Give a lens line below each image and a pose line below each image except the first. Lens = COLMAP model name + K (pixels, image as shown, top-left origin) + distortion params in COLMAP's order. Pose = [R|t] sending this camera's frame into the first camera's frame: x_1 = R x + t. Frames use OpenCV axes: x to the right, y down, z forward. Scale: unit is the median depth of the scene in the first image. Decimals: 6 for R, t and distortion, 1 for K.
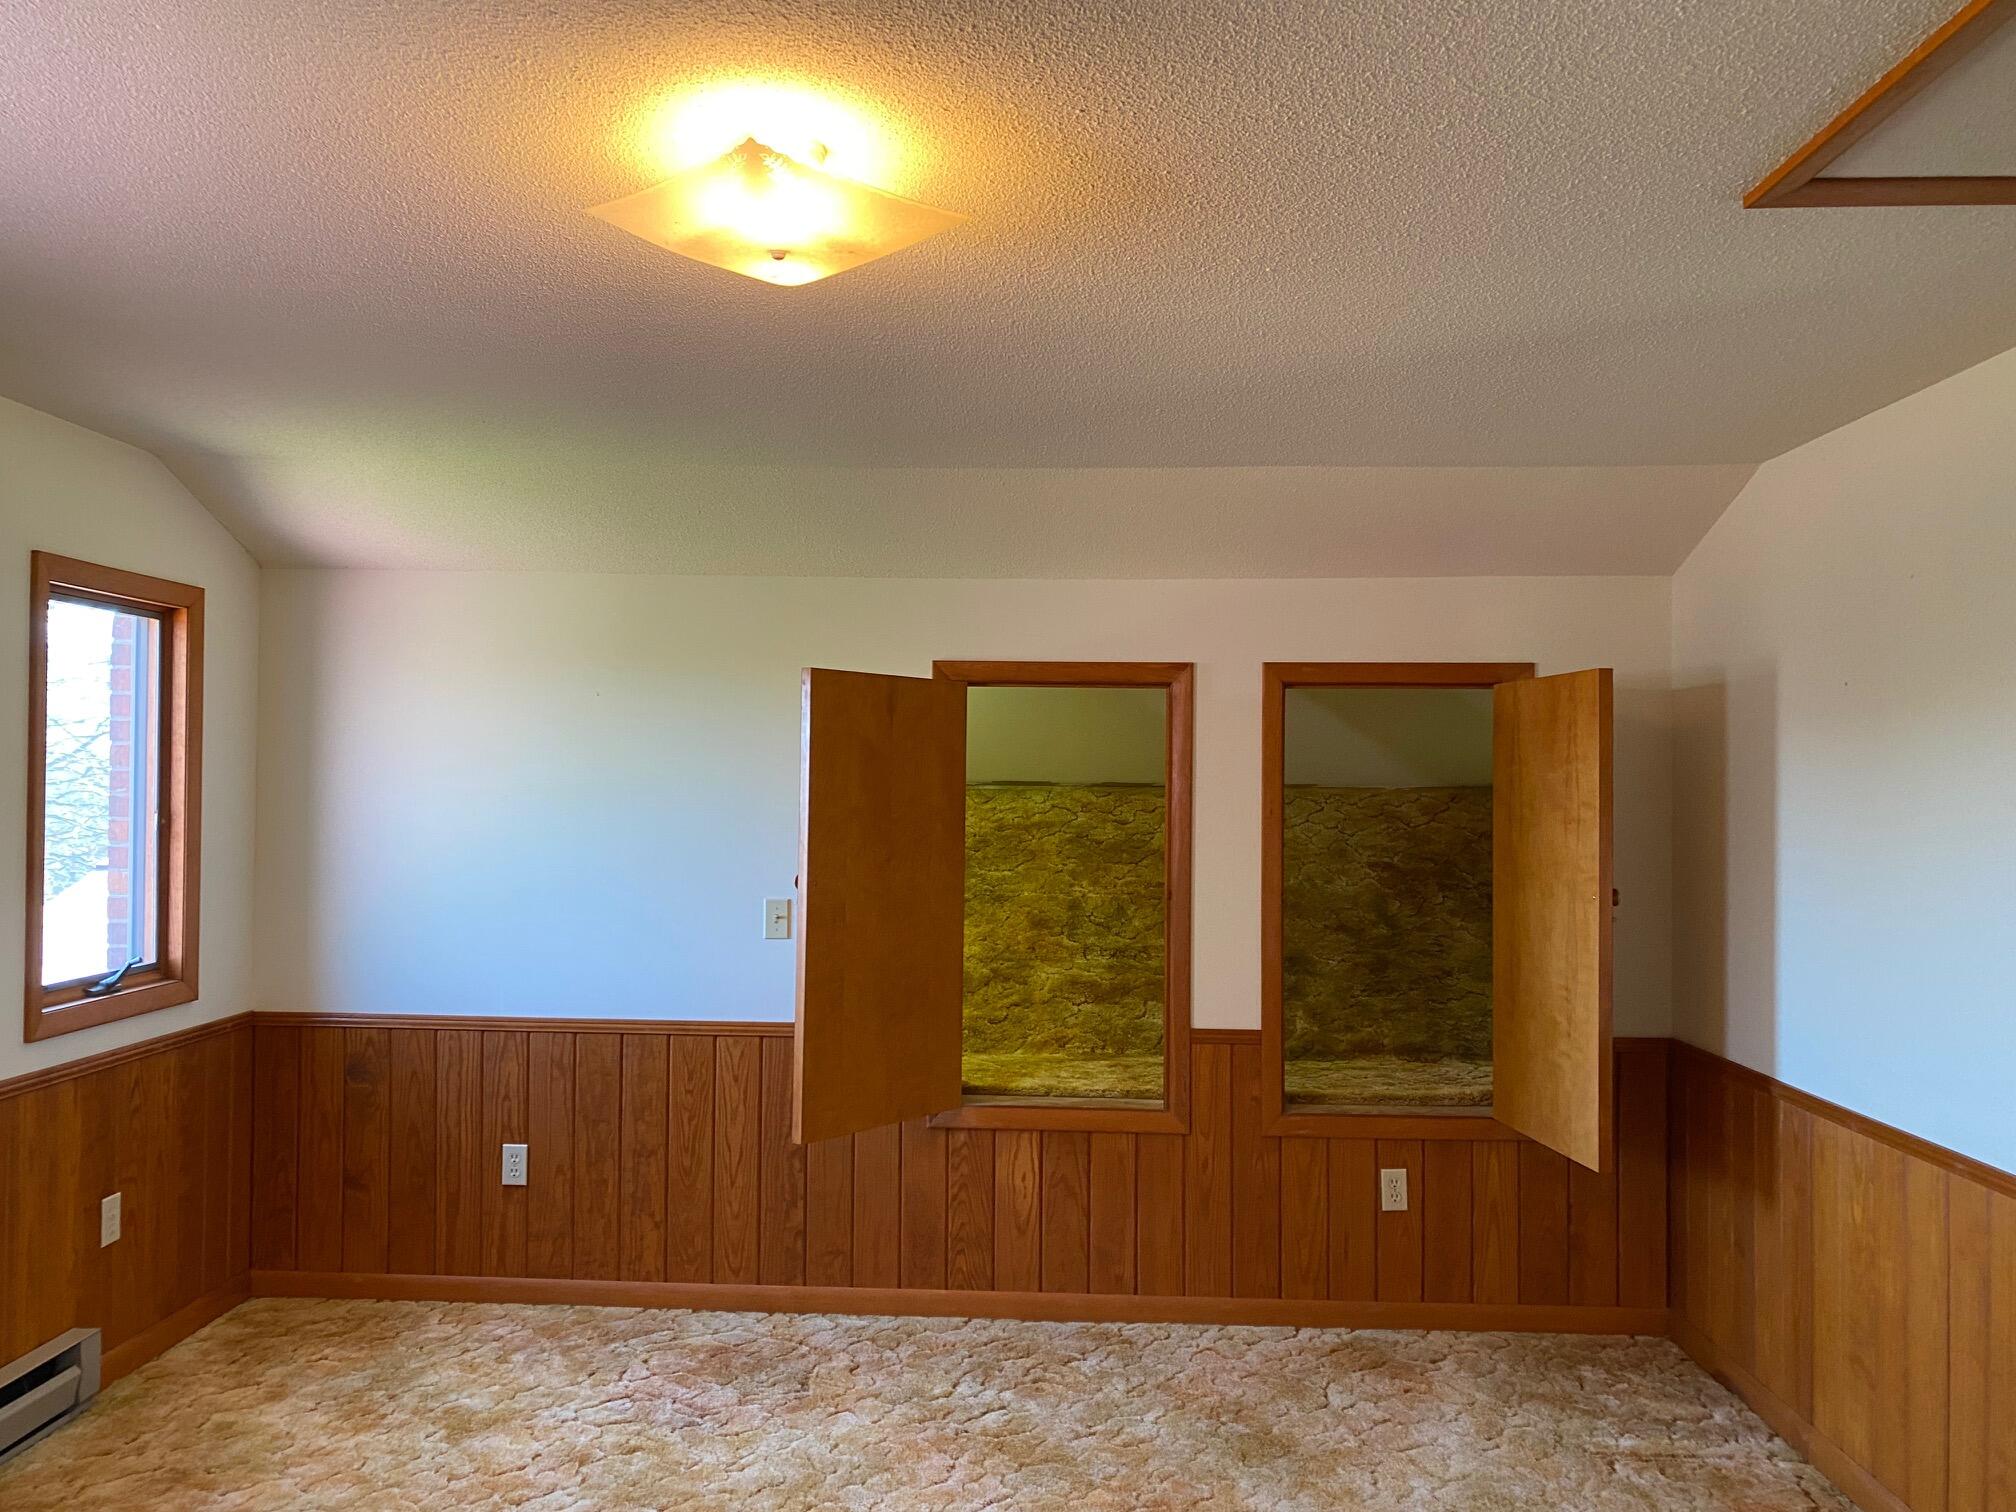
lens RADIAL K [[1549.8, 0, 988.8], [0, 1549.8, 756.3], [0, 0, 1]] dist [0.010730, -0.003554]
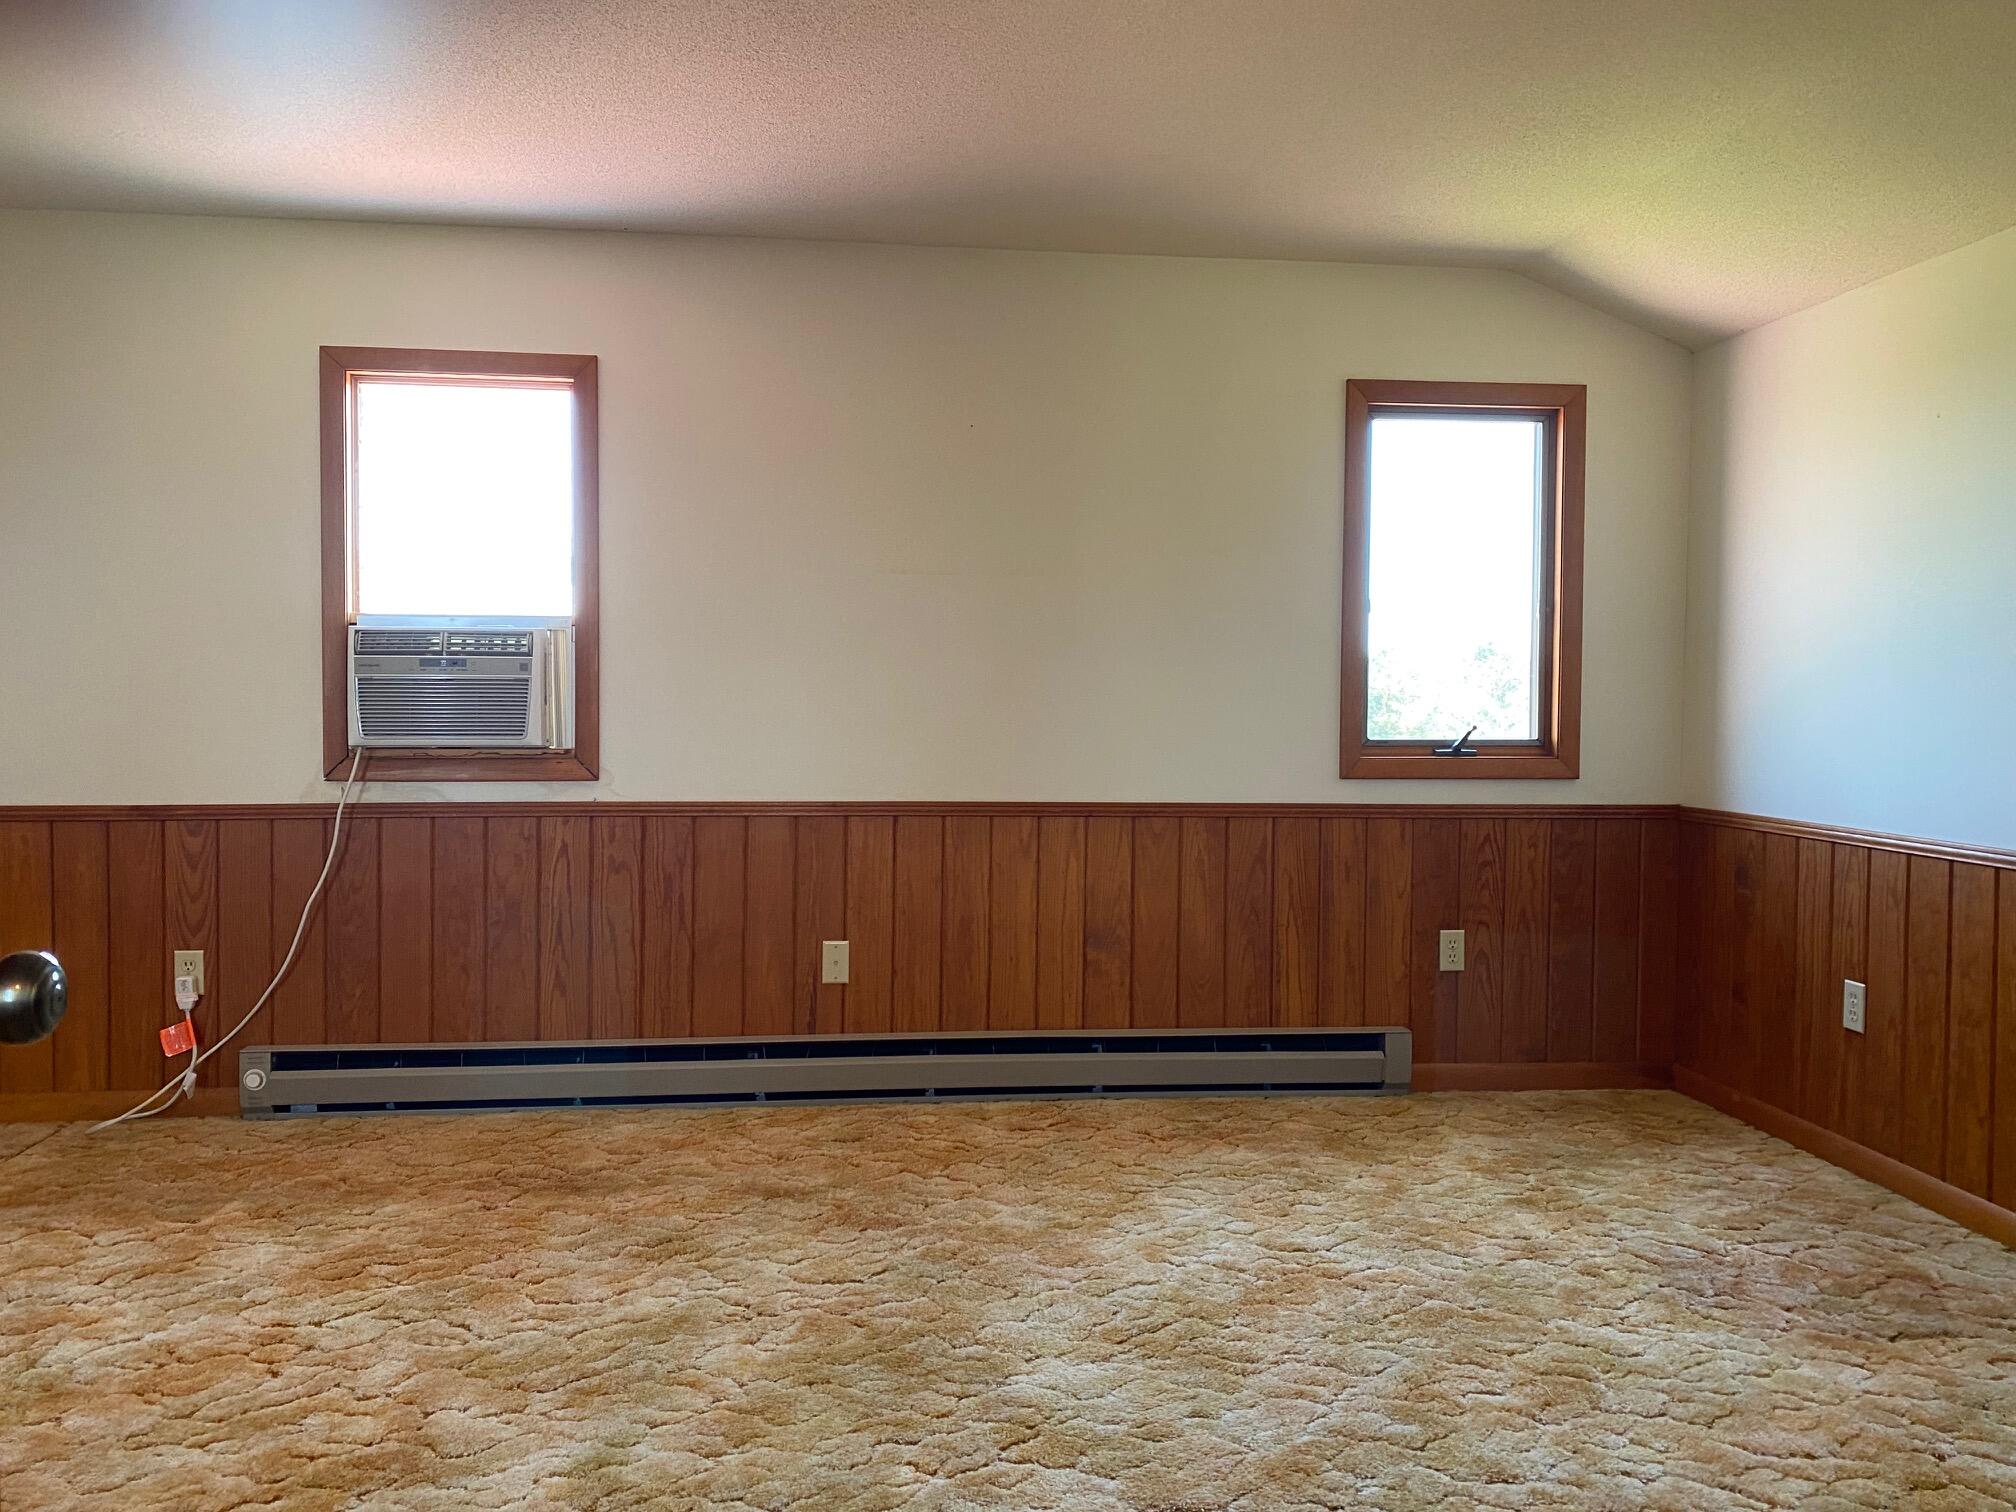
lens RADIAL K [[1549.8, 0, 988.8], [0, 1549.8, 756.3], [0, 0, 1]] dist [0.010730, -0.003554]
pose [[0.145289, 0.025952, -0.989049, 0.473511], [0.013069, 0.999518, 0.028147, 0.106500], [0.989303, -0.017016, 0.144880, 0.451384]]
